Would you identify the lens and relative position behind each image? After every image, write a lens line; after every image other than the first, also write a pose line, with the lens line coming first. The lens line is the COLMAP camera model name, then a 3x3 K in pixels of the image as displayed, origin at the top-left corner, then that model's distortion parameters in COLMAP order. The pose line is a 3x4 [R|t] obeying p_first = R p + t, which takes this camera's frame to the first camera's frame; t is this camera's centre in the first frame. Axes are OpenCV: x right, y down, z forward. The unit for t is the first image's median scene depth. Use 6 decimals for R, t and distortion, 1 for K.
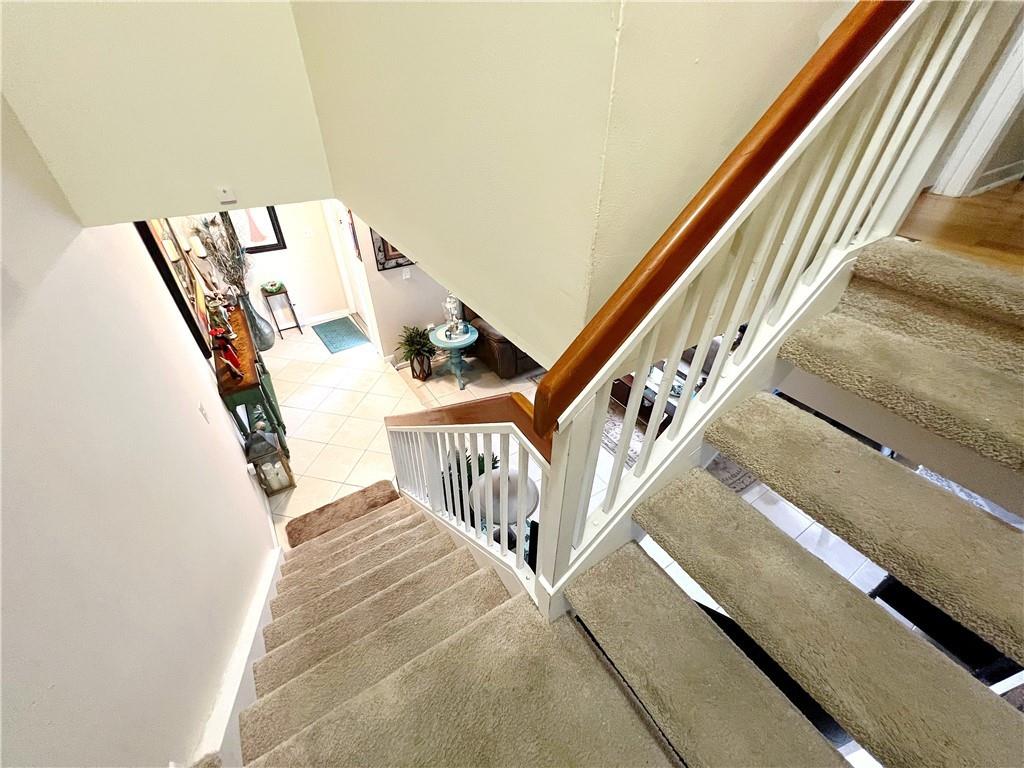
lens RADIAL K [[407.2, 0, 509.5], [0, 407.2, 383.7], [0, 0, 1]] dist [0.000163, 0.000059]
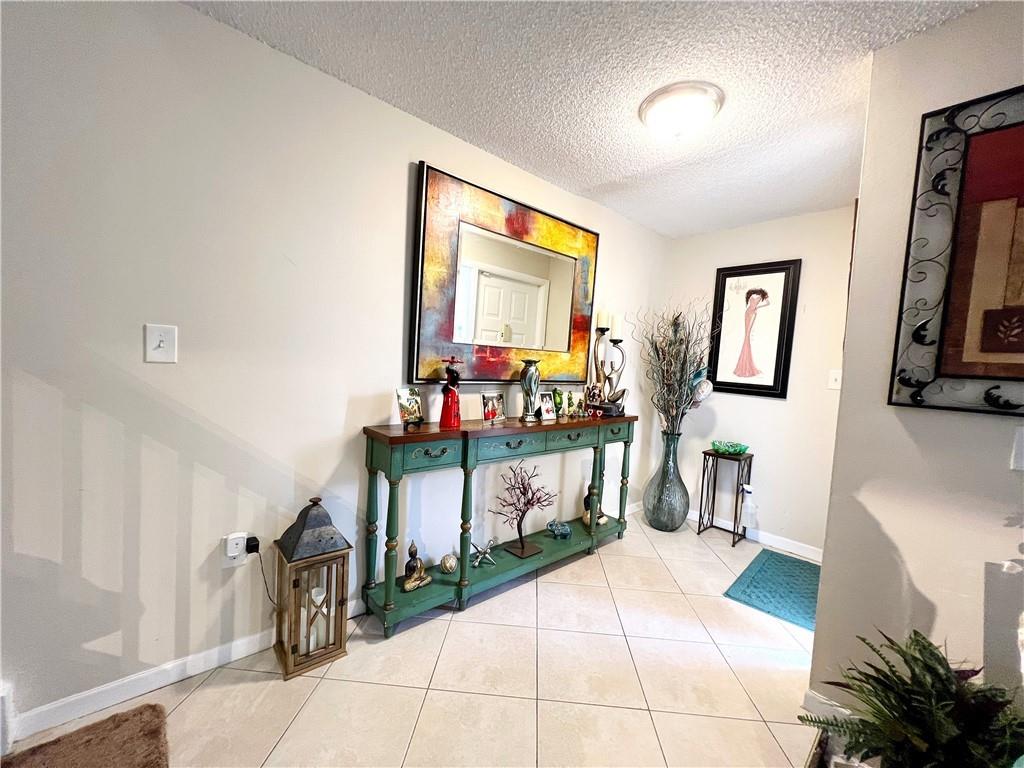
lens RADIAL K [[407.2, 0, 520.6], [0, 407.2, 387.1], [0, 0, 1]] dist [0.000163, 0.000059]
pose [[0.145285, 0.048763, -0.988188, -0.059116], [-0.646356, 0.760867, -0.057482, -0.084856], [0.749077, 0.647073, 0.142061, 0.679262]]
